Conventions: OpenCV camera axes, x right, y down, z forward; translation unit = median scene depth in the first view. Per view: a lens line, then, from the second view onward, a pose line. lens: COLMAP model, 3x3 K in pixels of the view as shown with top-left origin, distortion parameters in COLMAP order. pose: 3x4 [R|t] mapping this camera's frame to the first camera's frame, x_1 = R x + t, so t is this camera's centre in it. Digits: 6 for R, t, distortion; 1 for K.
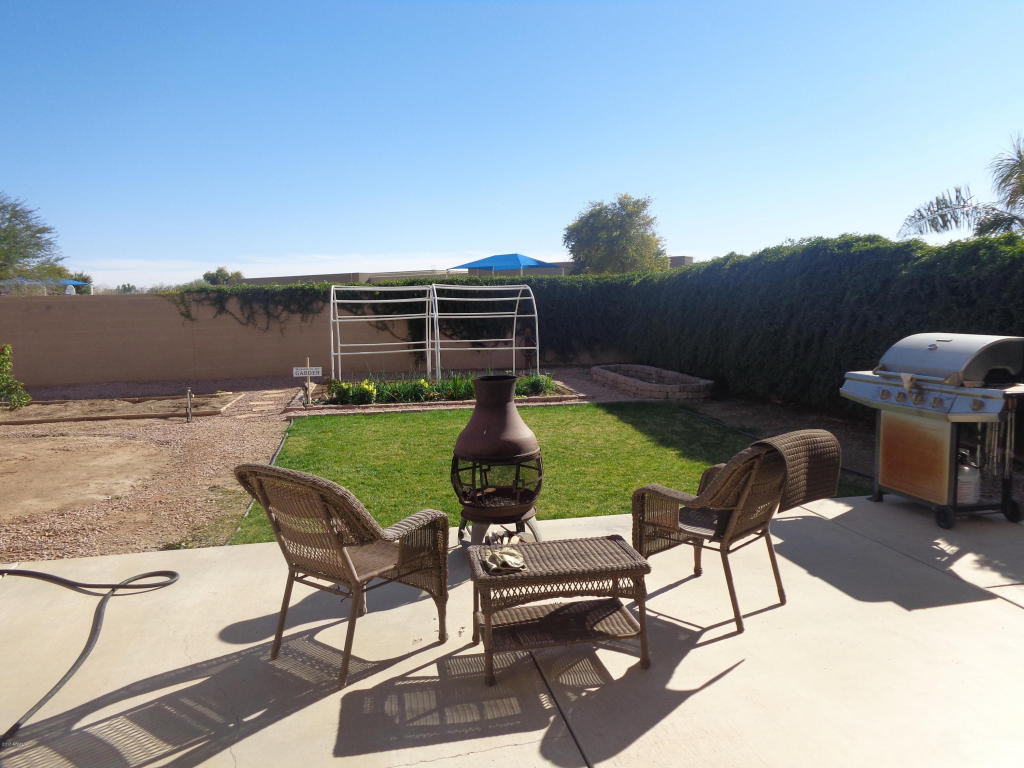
lens RADIAL K [[768.5, 0, 512.0], [0, 768.5, 384.0], [0, 0, 1]] dist [-0.006097, -0.004952]
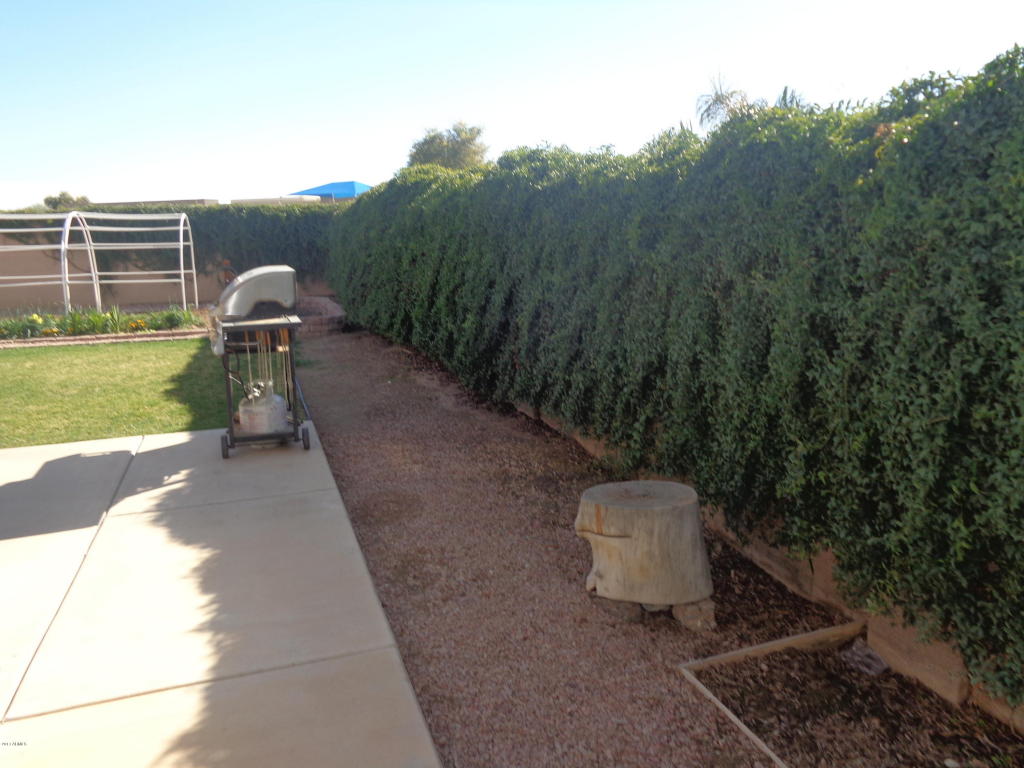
lens RADIAL K [[768.5, 0, 512.0], [0, 768.5, 384.0], [0, 0, 1]] dist [-0.006097, -0.004952]
pose [[0.986461, -0.025562, 0.161992, 0.265462], [0.010931, 0.995830, 0.090571, 0.000070], [-0.163631, -0.087574, 0.982627, -0.024010]]
